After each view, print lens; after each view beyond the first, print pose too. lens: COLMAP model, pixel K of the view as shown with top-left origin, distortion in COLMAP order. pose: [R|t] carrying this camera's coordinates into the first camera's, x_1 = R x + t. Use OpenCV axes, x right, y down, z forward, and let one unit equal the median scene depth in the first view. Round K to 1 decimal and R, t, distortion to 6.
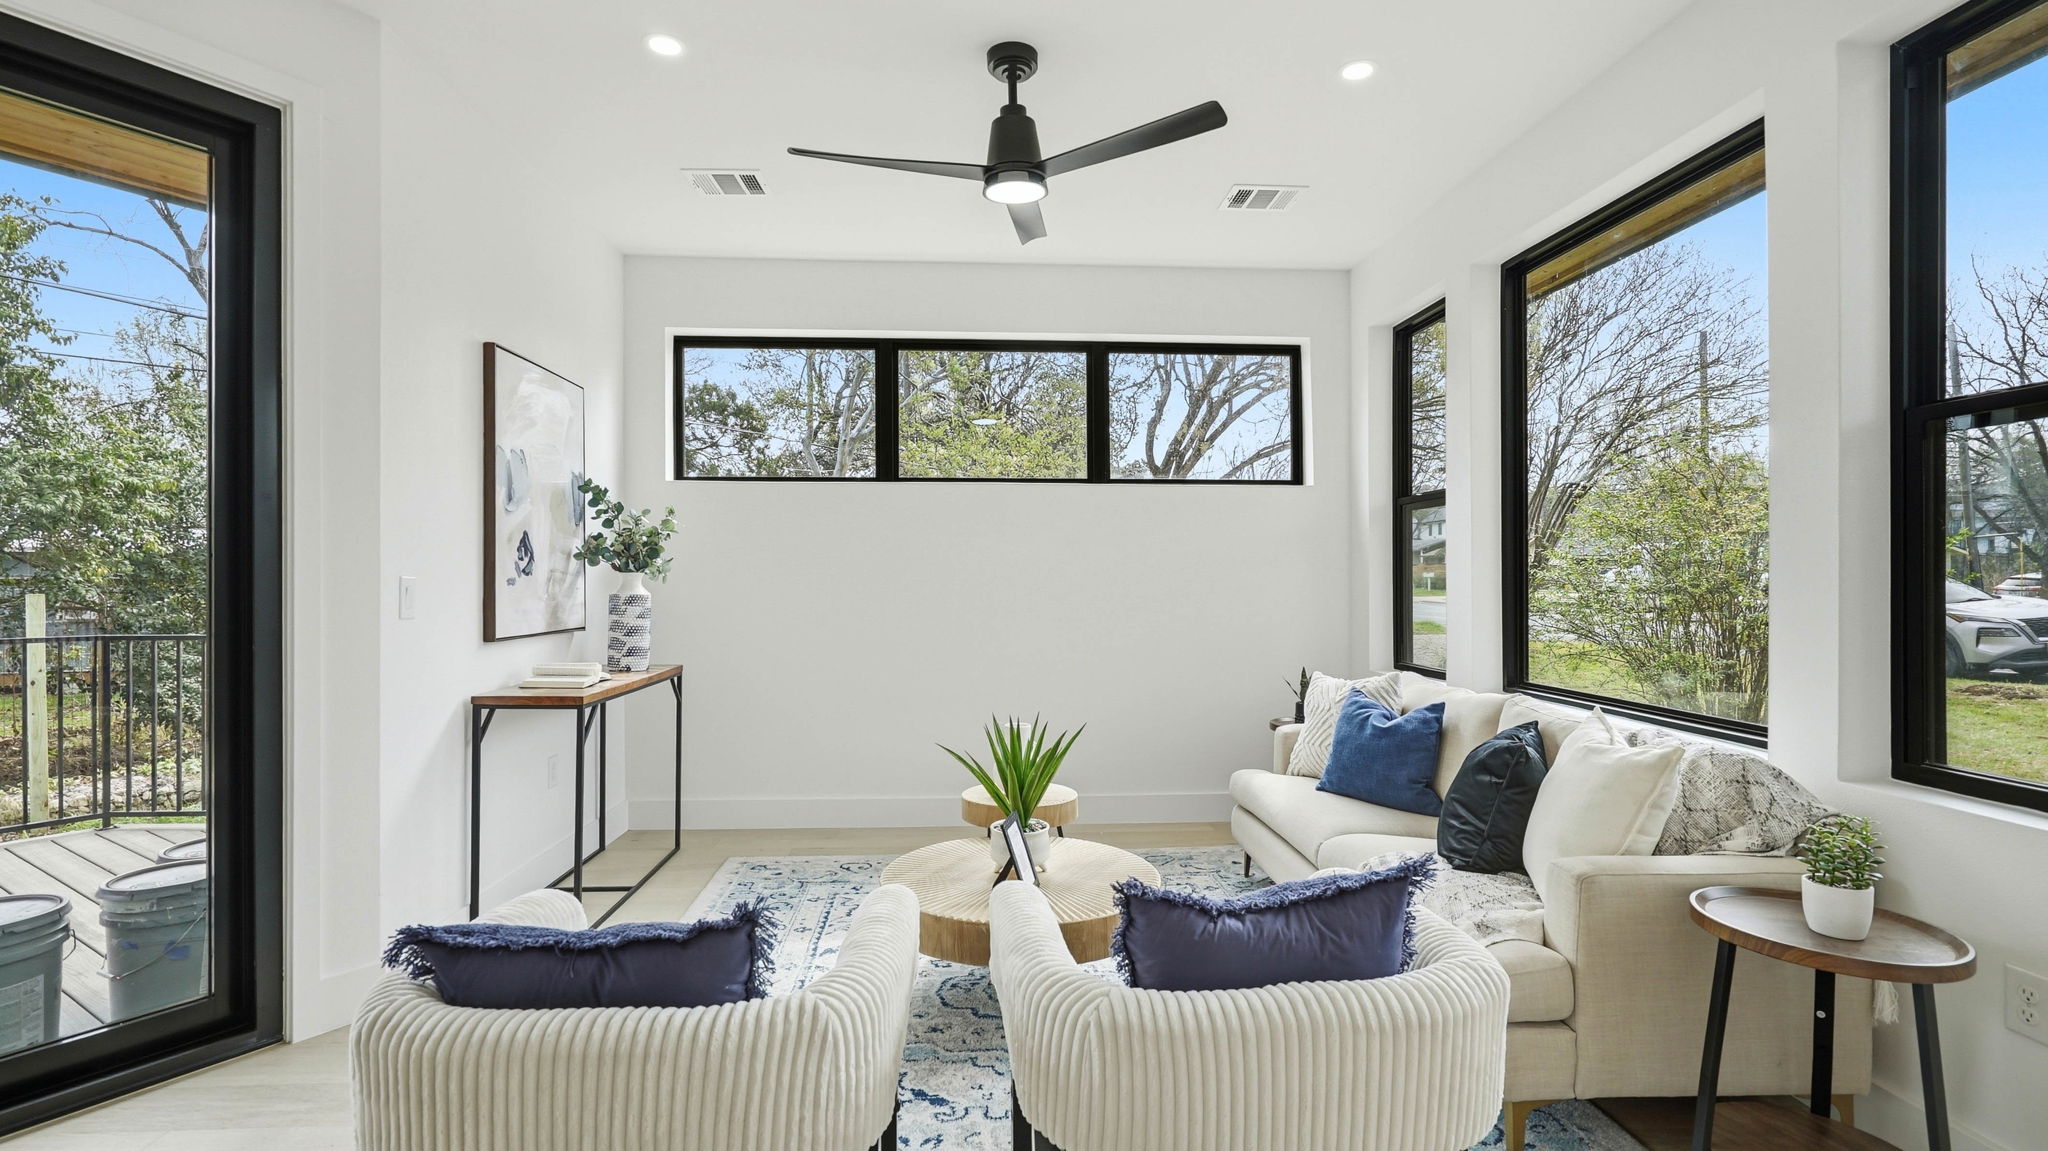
lens RADIAL K [[957.3, 0, 1019.0], [0, 957.3, 586.6], [0, 0, 1]] dist [-0.011127, -0.000222]
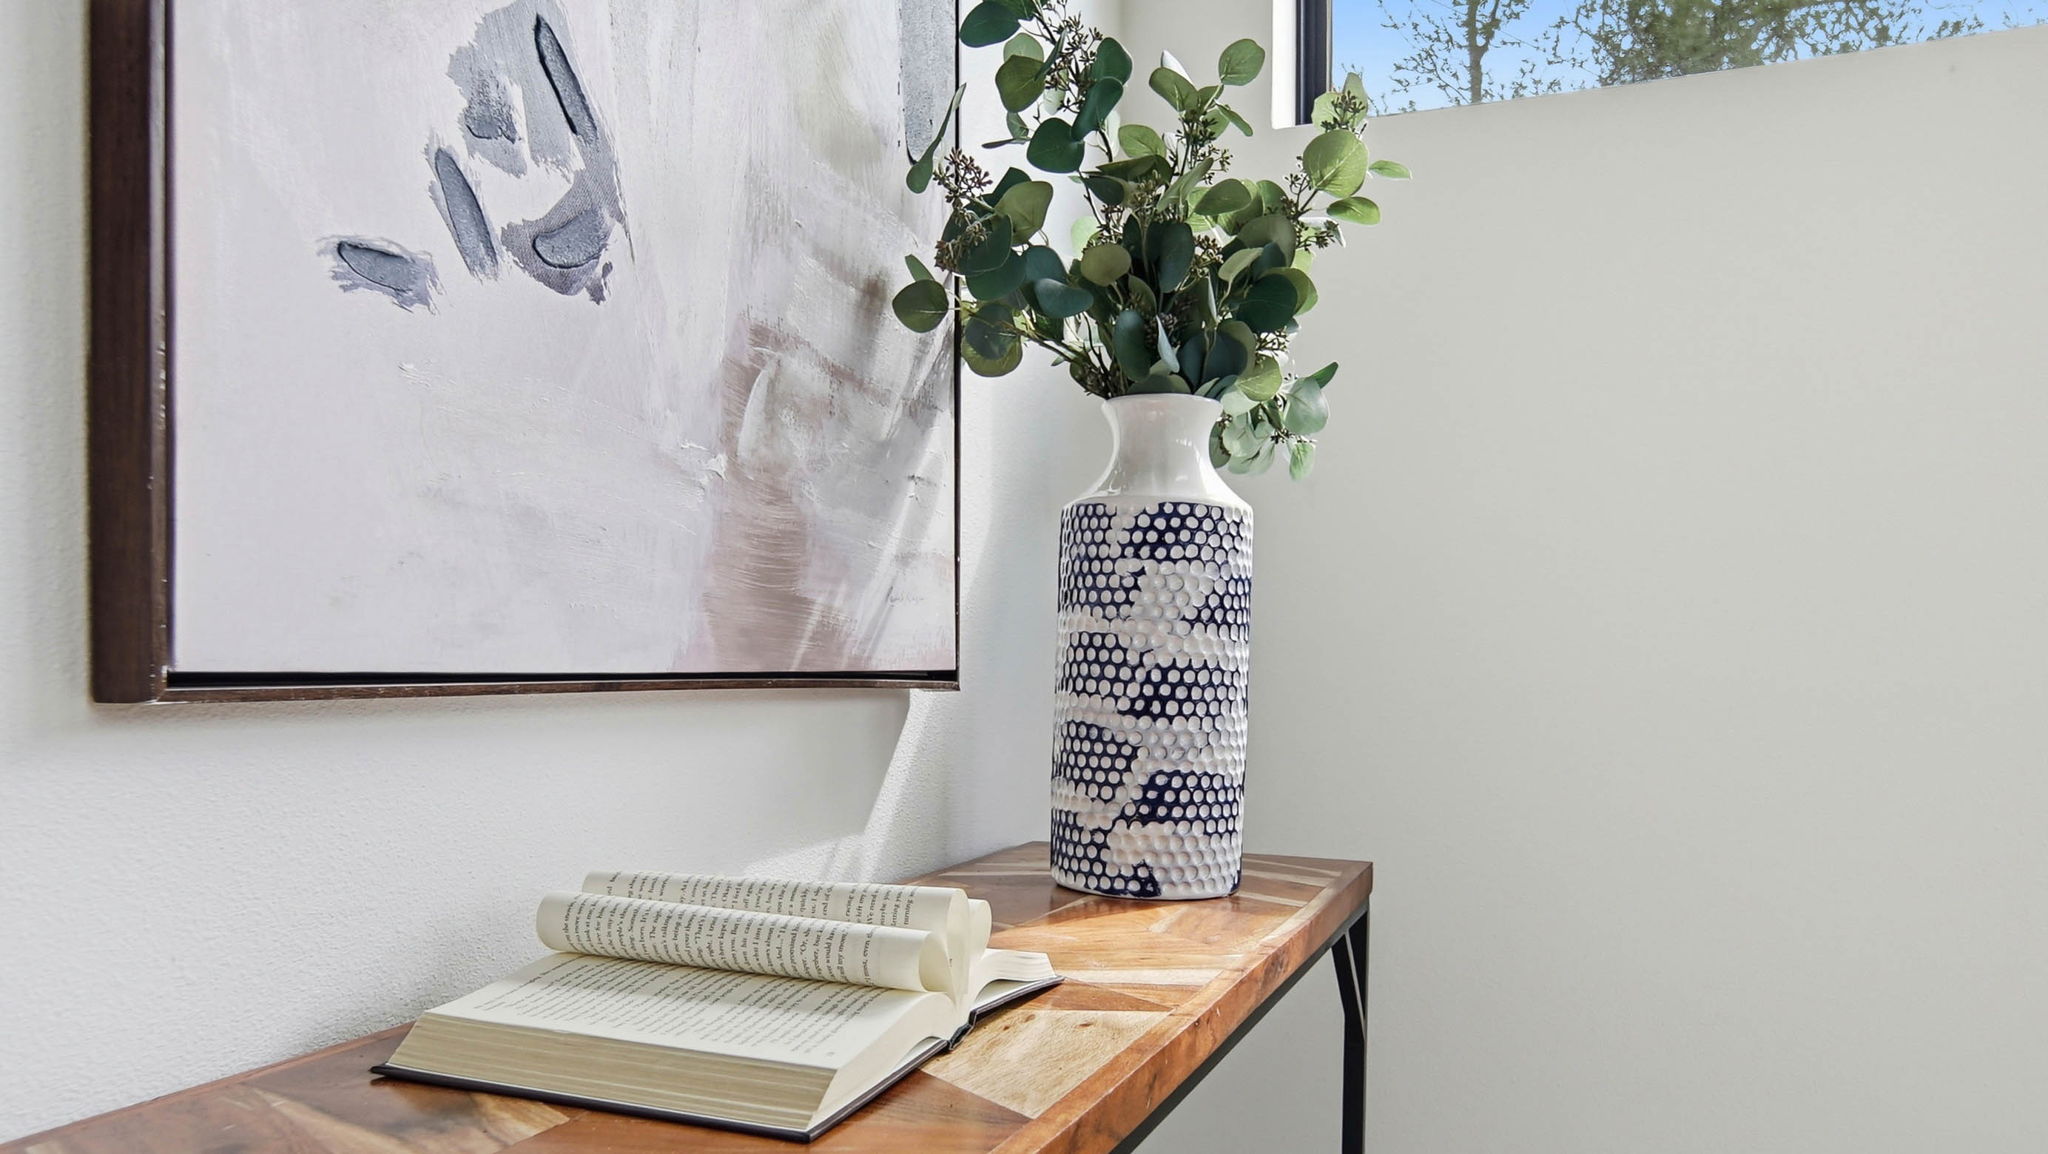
lens RADIAL K [[1400.9, 0, 1021.6], [0, 1400.9, 607.1], [0, 0, 1]] dist [-0.001852, -0.000357]
pose [[0.904302, -0.012071, -0.426724, -0.313830], [-0.010660, 0.998650, -0.050840, 0.044648], [0.426761, 0.050523, 0.902952, 0.738580]]
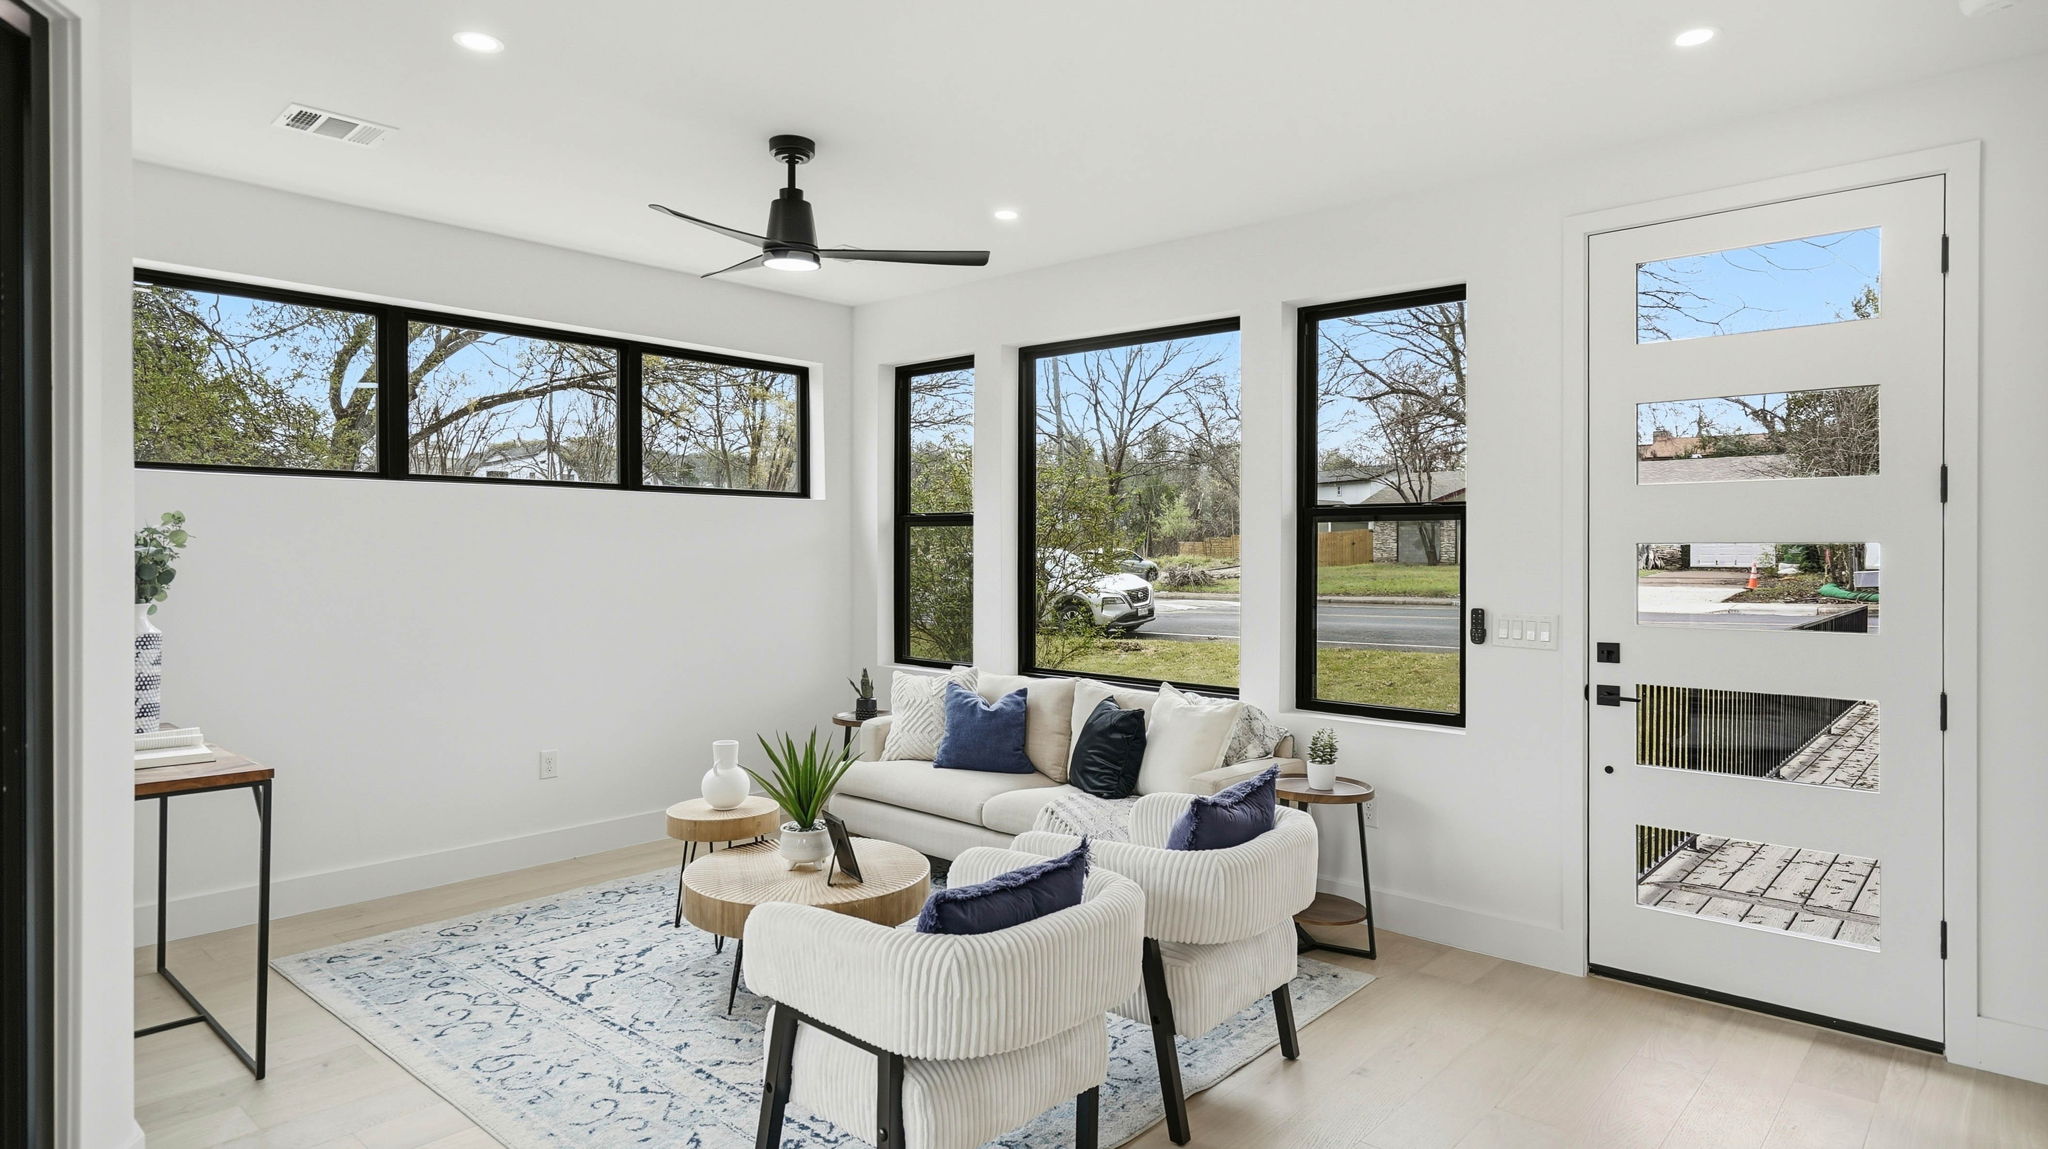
lens RADIAL K [[1139.8, 0, 1024.0], [0, 1139.8, 574.5], [0, 0, 1]] dist [0.000326, -0.000268]
pose [[0.712163, -0.012815, 0.701897, -0.544432], [0.001017, 0.999851, 0.017223, -0.052700], [-0.702013, -0.011551, 0.712070, -0.107477]]
